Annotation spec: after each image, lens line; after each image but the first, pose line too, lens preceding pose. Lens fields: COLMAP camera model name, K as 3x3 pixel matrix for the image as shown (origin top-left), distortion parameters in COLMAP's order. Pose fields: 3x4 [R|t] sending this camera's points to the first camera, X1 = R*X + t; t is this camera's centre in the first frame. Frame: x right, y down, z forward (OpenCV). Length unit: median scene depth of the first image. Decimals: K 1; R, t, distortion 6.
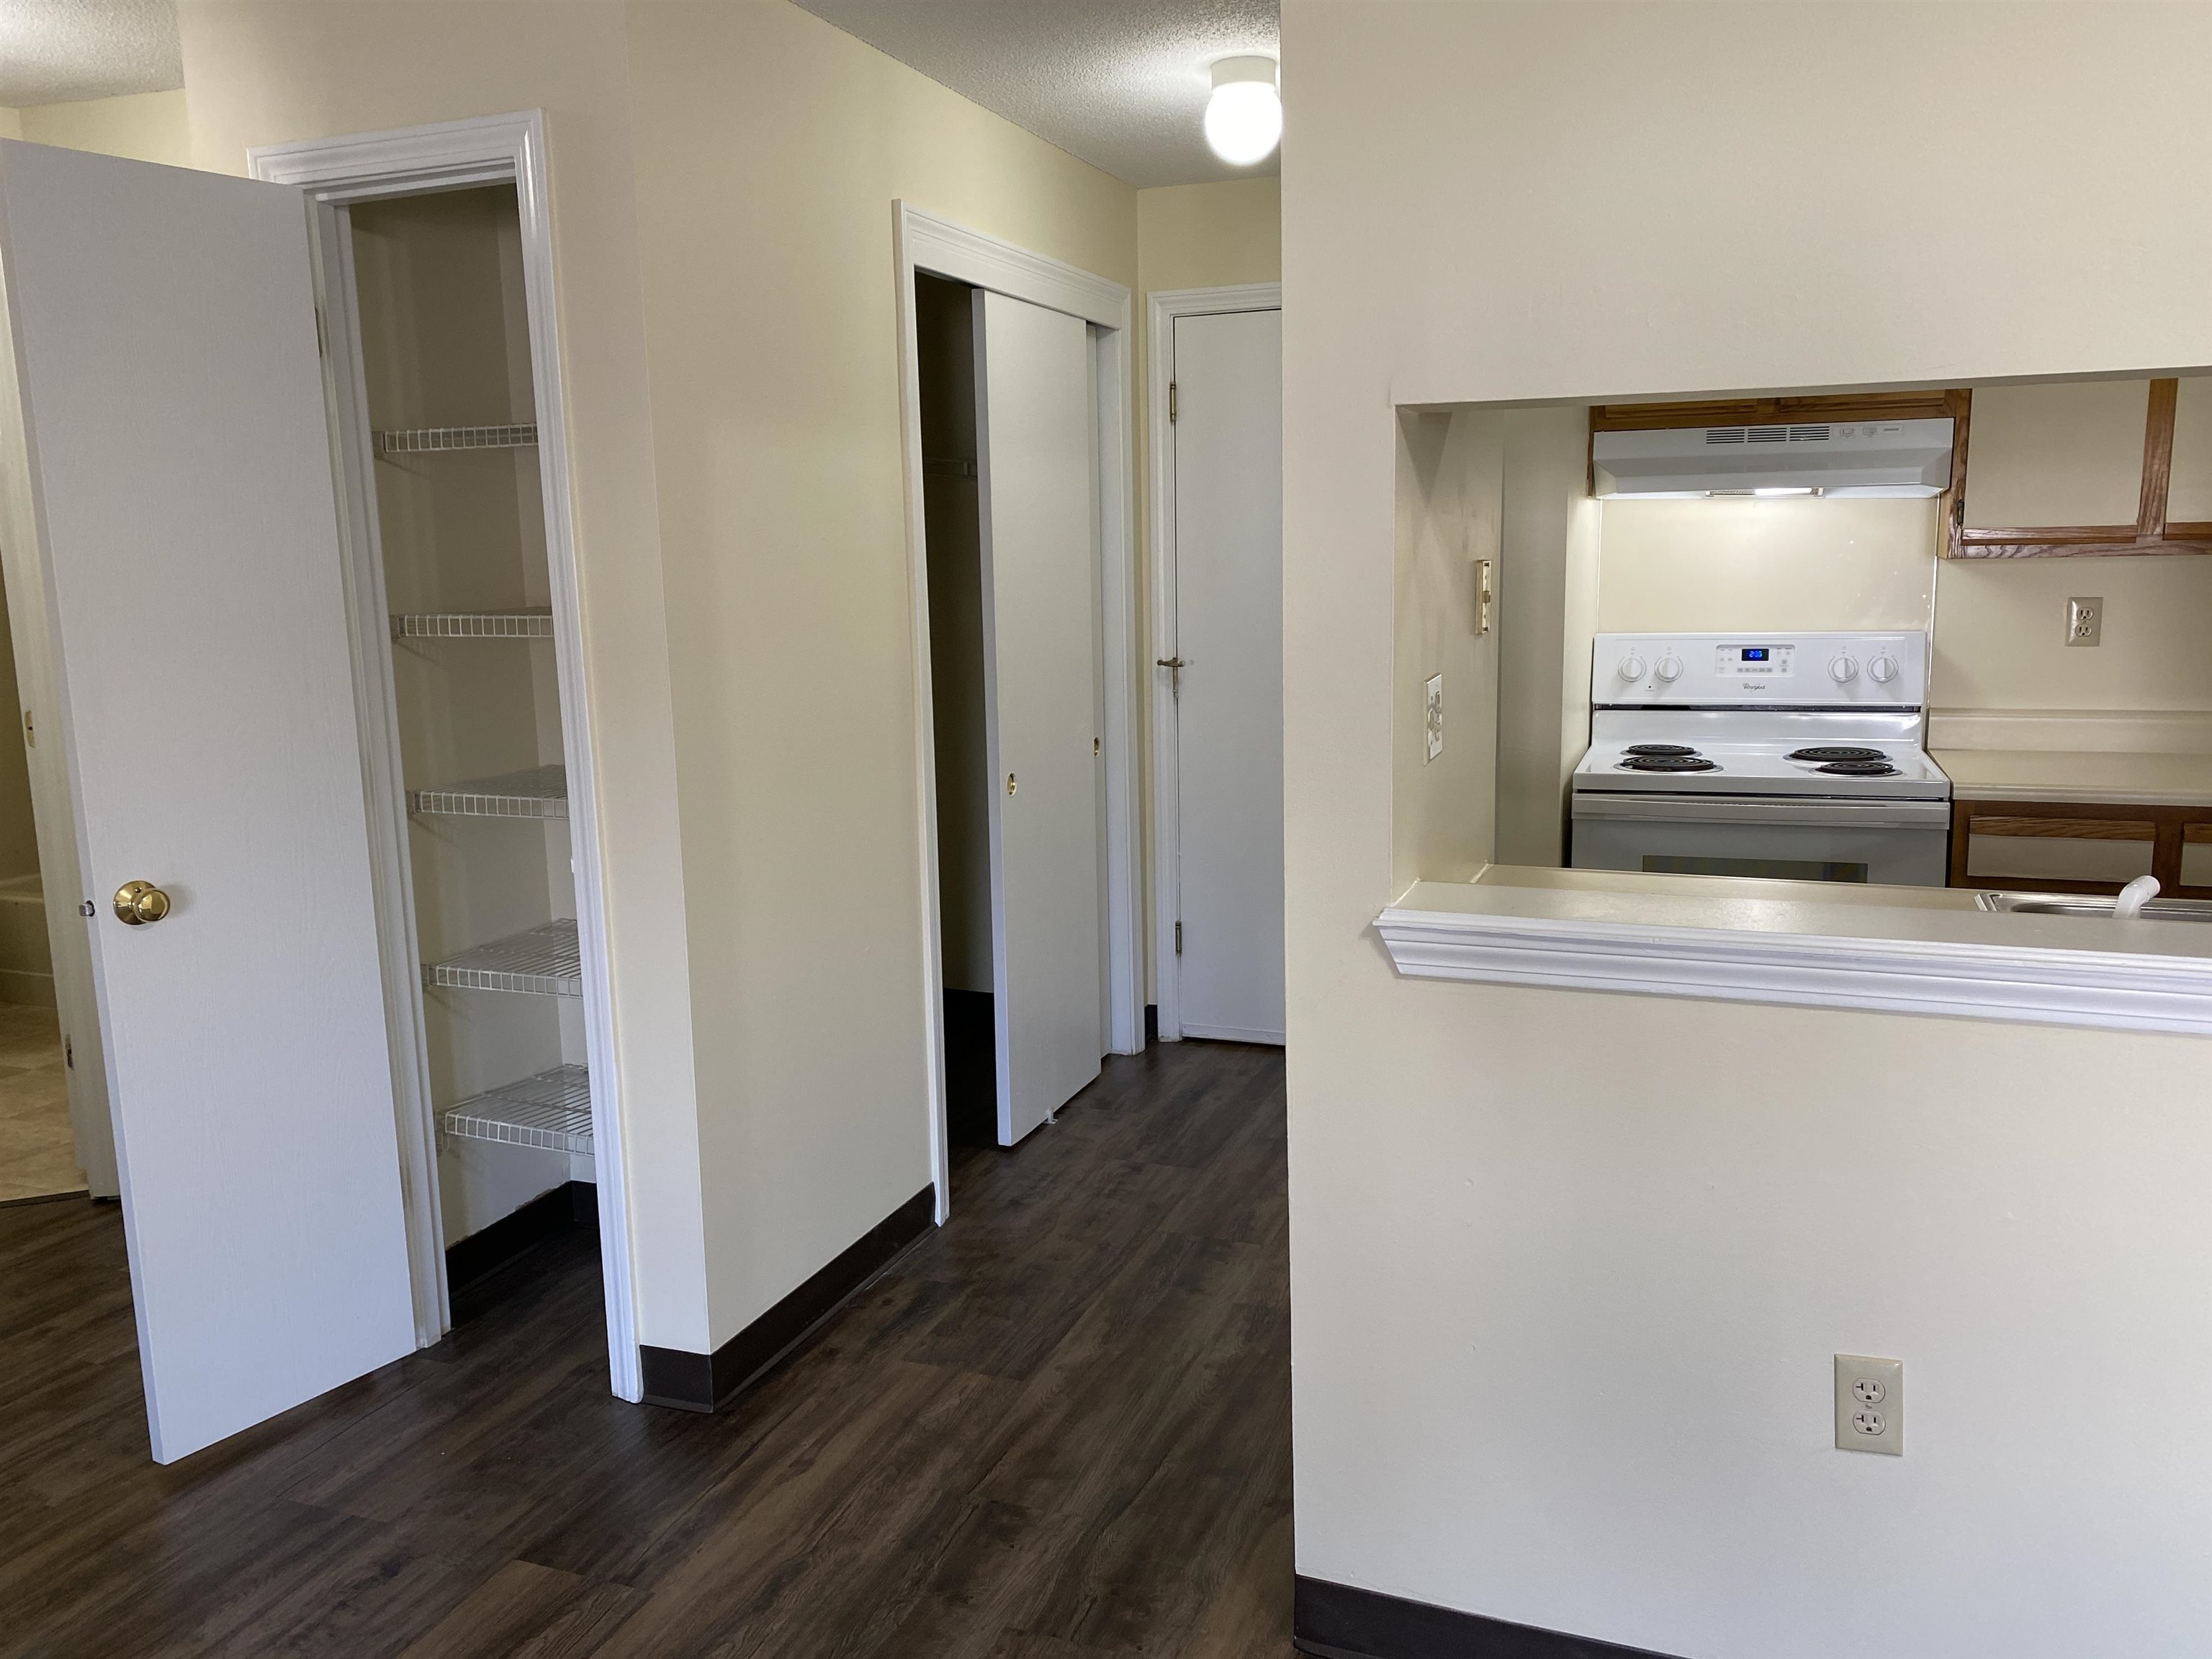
lens RADIAL K [[1694.1, 0, 1094.7], [0, 1694.1, 824.1], [0, 0, 1]] dist [-0.000405, 0.019148]
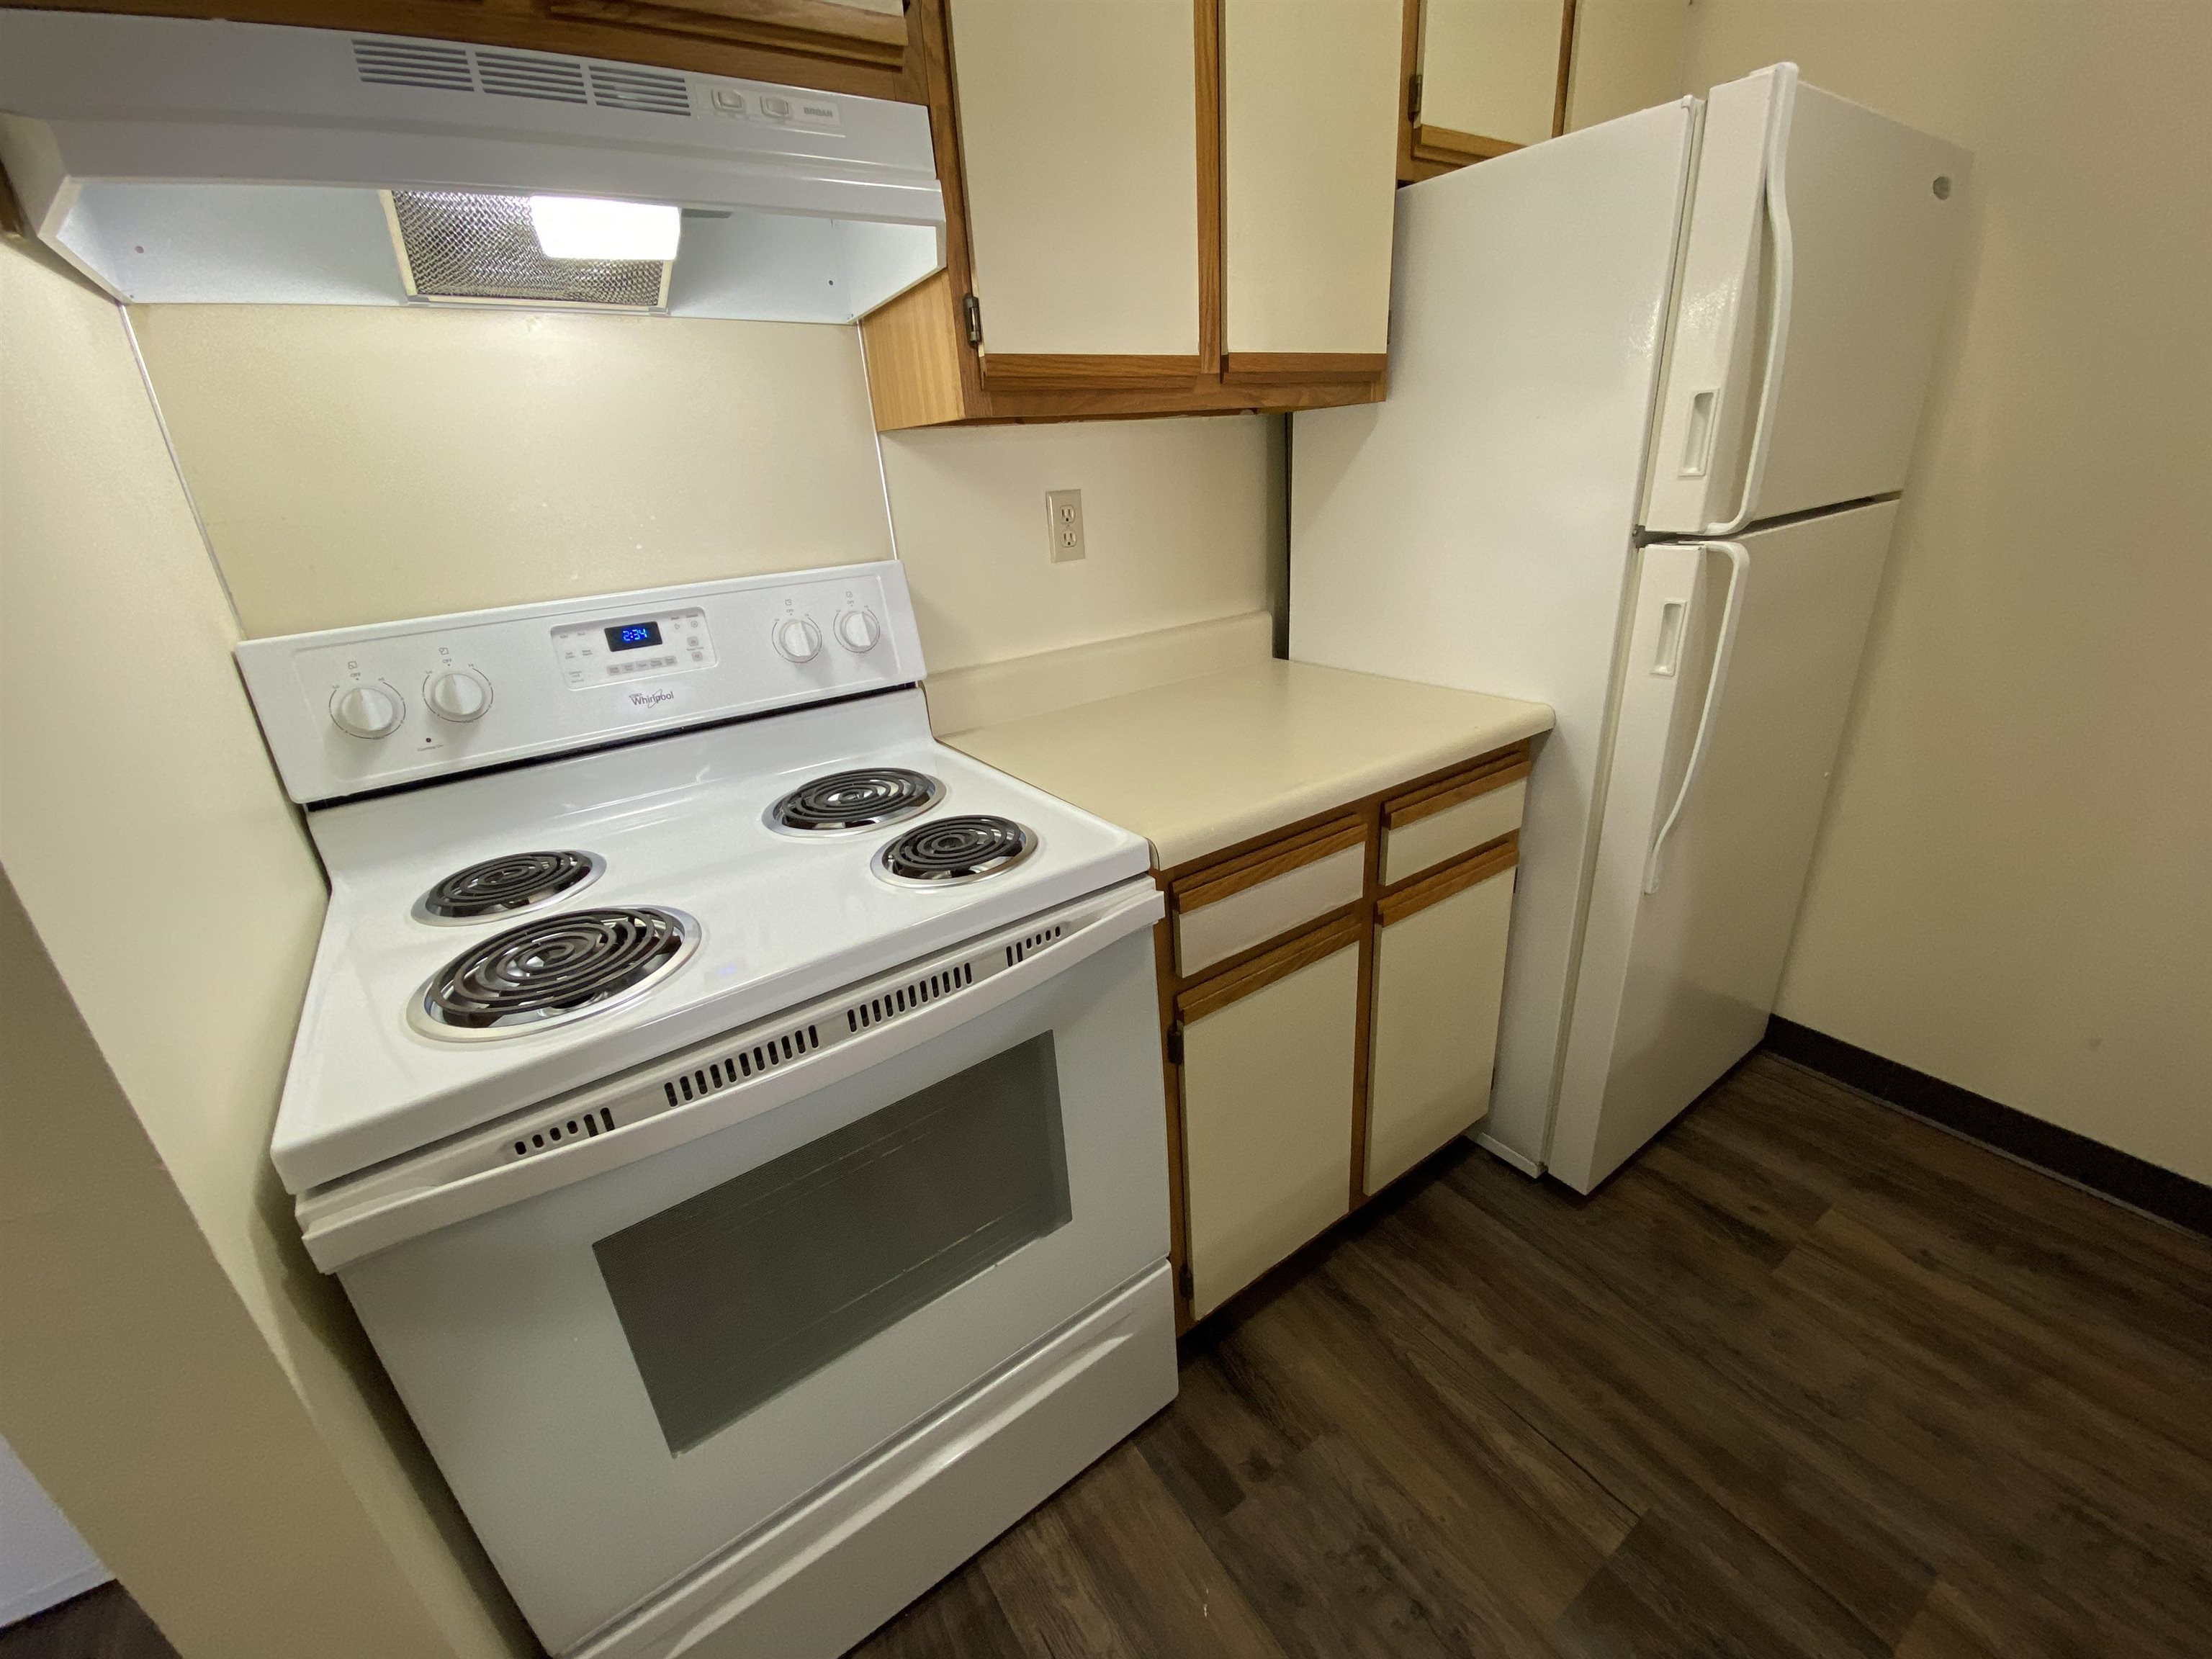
lens RADIAL K [[892.0, 0, 1104.3], [0, 892.0, 826.2], [0, 0, 1]] dist [0.009494, -0.014915]
pose [[0.565361, -0.320517, 0.760023, 0.278112], [0.187237, 0.947231, 0.260186, -0.101561], [-0.803311, -0.004794, 0.595540, 0.821232]]
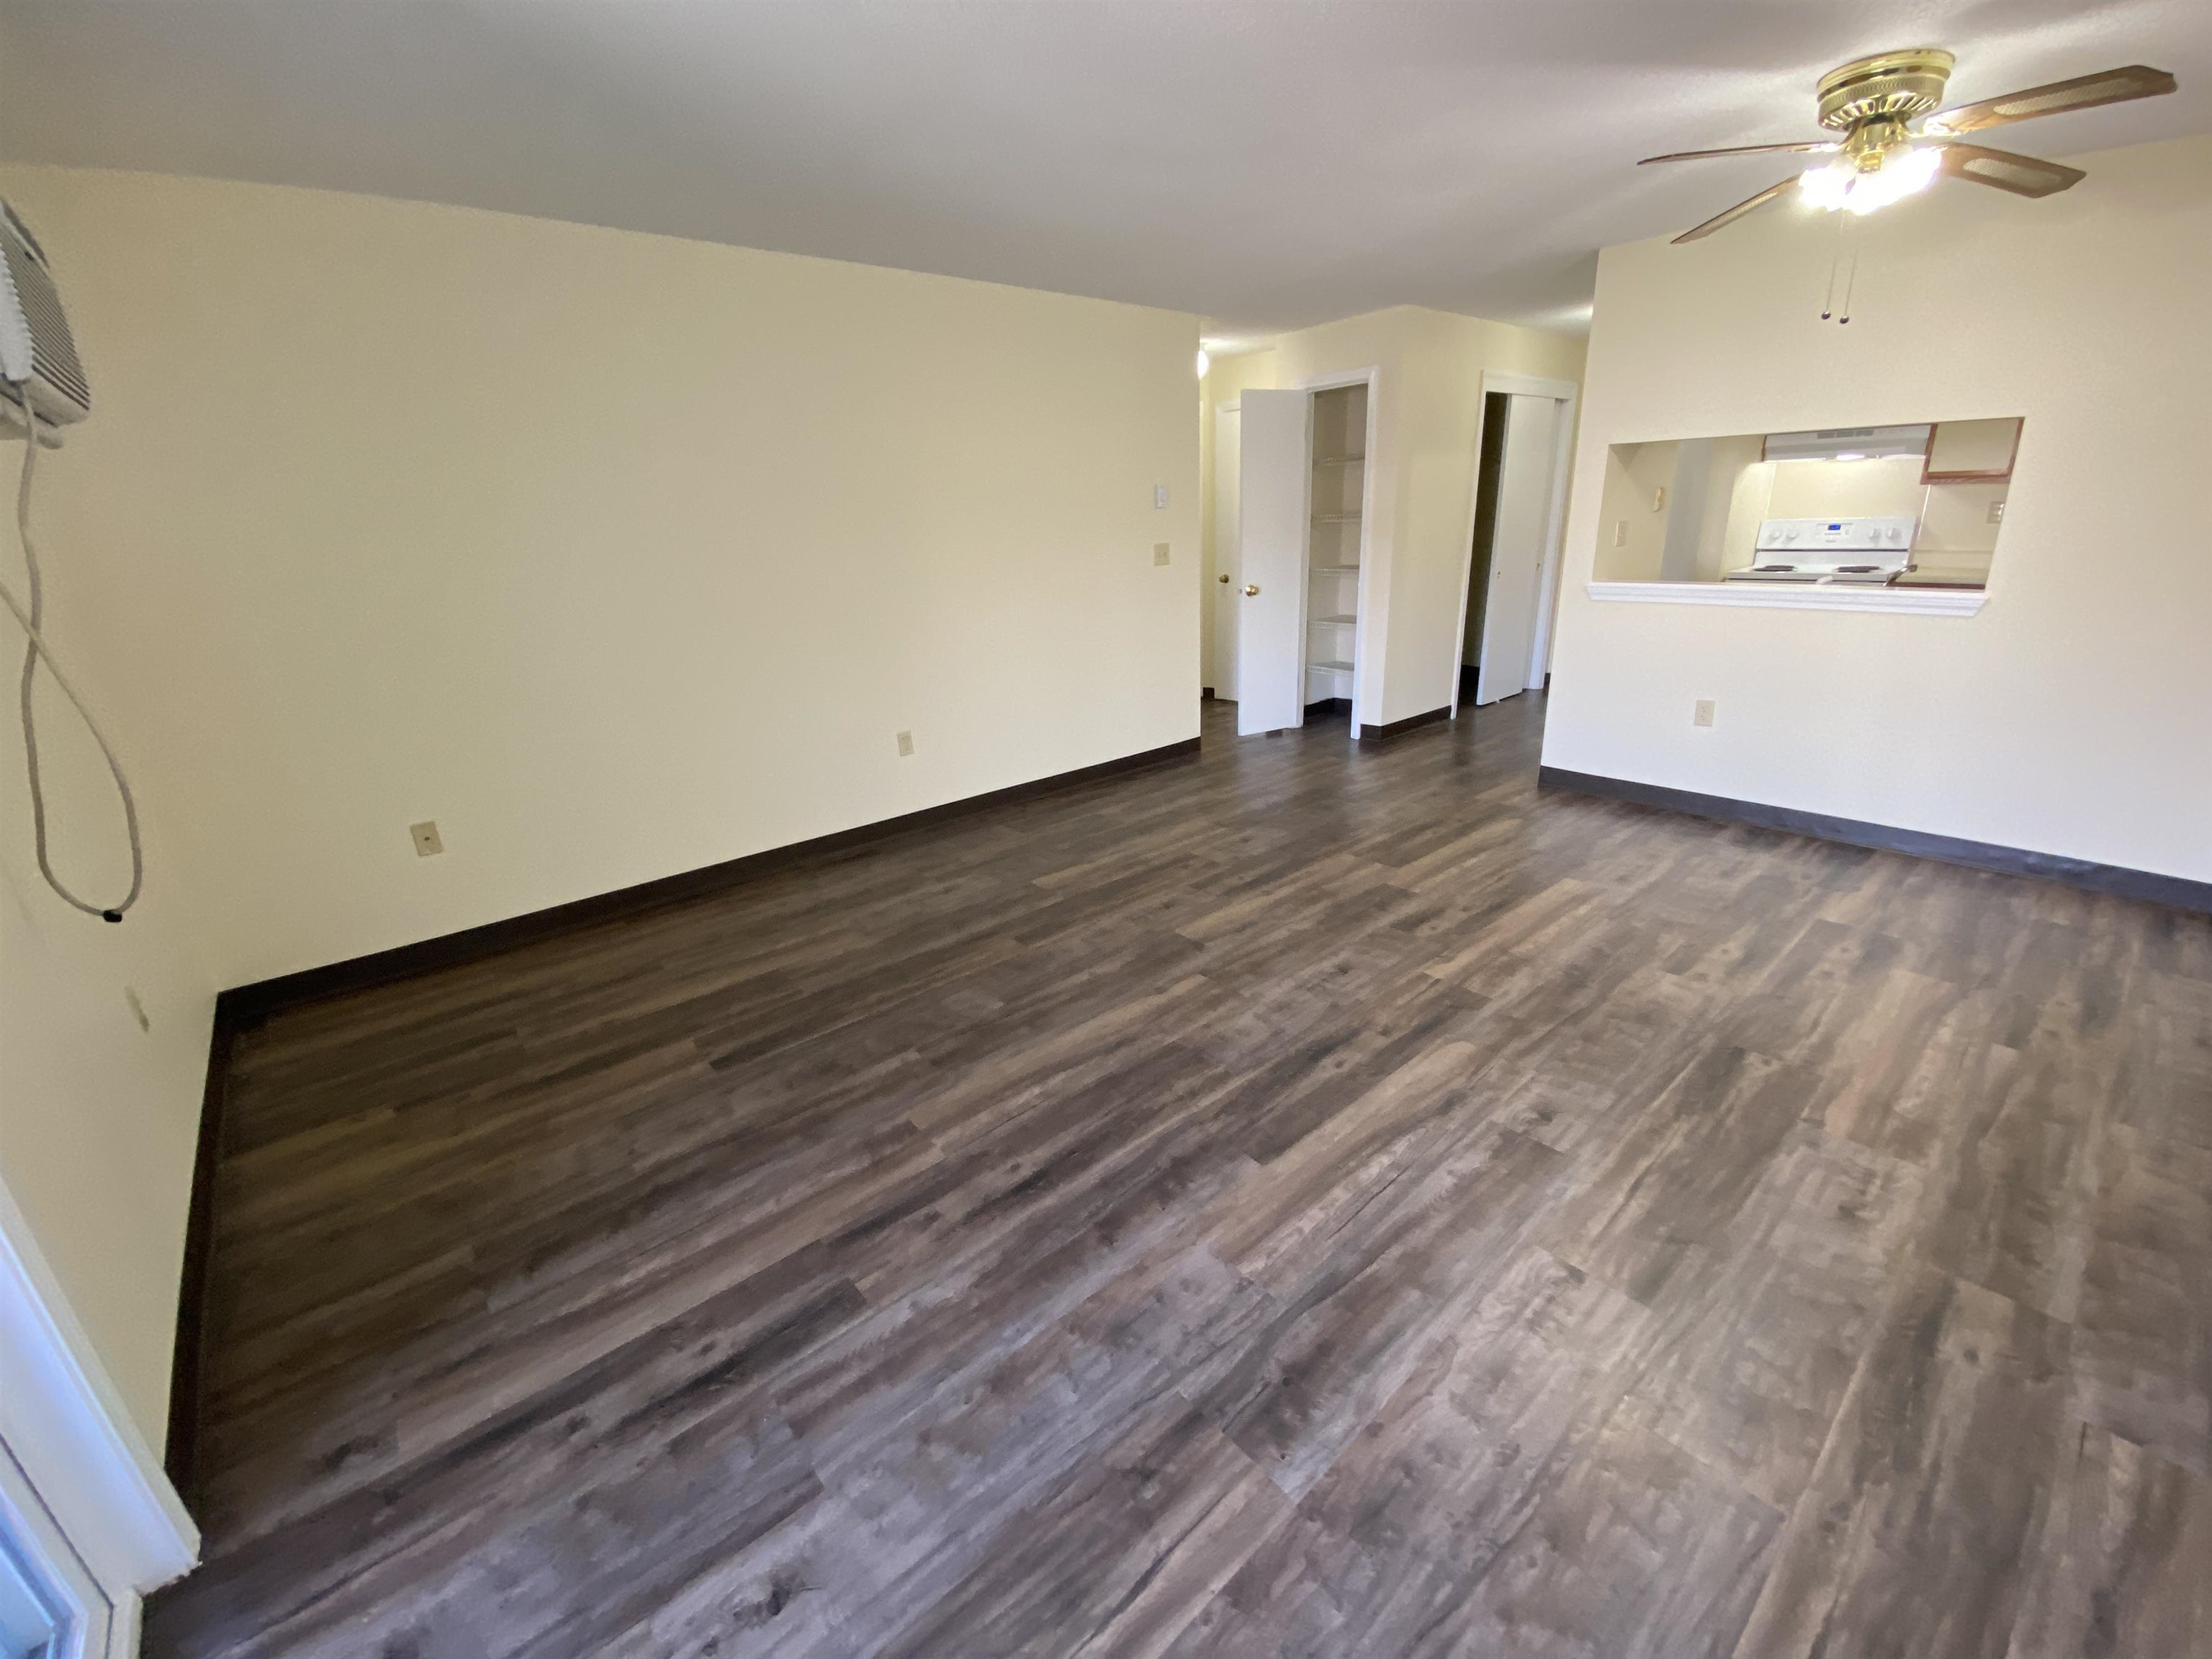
lens RADIAL K [[892.0, 0, 1093.6], [0, 892.0, 830.5], [0, 0, 1]] dist [0.009494, -0.014915]
pose [[0.881743, 0.141341, -0.450057, 0.097900], [-0.052828, 0.977642, 0.203531, 0.141701], [0.468762, -0.155686, 0.869496, -0.792001]]
